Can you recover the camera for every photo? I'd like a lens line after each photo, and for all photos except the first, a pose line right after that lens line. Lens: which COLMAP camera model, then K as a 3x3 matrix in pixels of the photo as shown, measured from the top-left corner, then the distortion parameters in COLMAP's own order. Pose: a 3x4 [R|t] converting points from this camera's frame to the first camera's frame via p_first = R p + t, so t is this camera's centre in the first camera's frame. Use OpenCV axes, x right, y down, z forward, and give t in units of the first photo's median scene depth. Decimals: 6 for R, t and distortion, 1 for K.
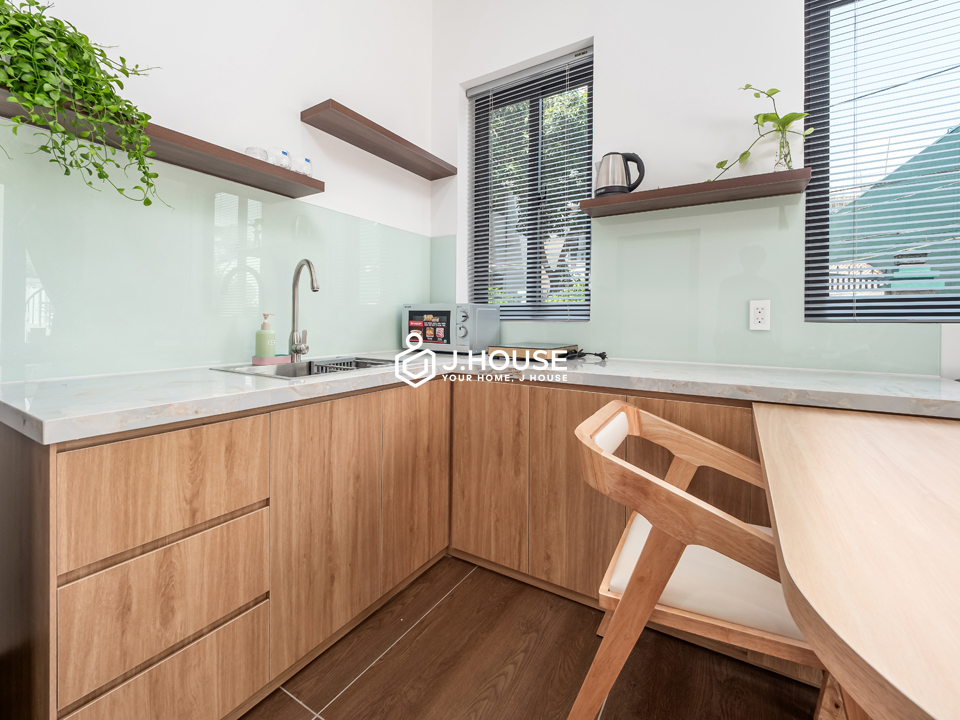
lens RADIAL K [[411.2, 0, 484.8], [0, 411.2, 325.7], [0, 0, 1]] dist [-0.006936, -0.000963]
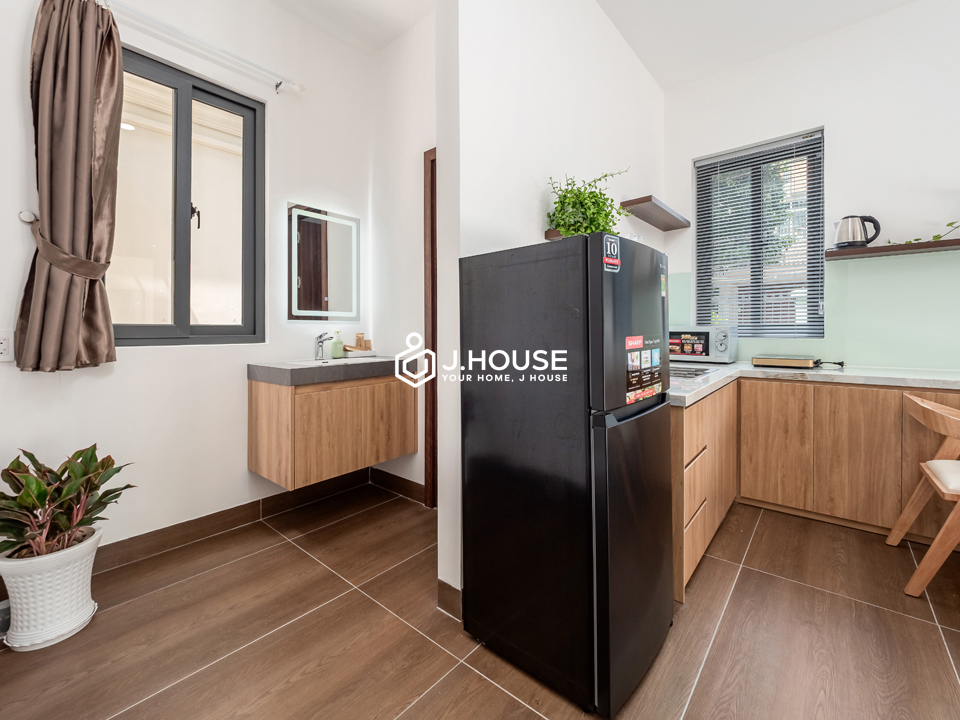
lens RADIAL K [[407.0, 0, 482.2], [0, 407.0, 334.4], [0, 0, 1]] dist [-0.008578, -0.003509]
pose [[0.986904, -0.015024, -0.160605, -0.823604], [0.015770, 0.999870, 0.003369, -0.059946], [0.160533, -0.005858, 0.987013, -0.623568]]
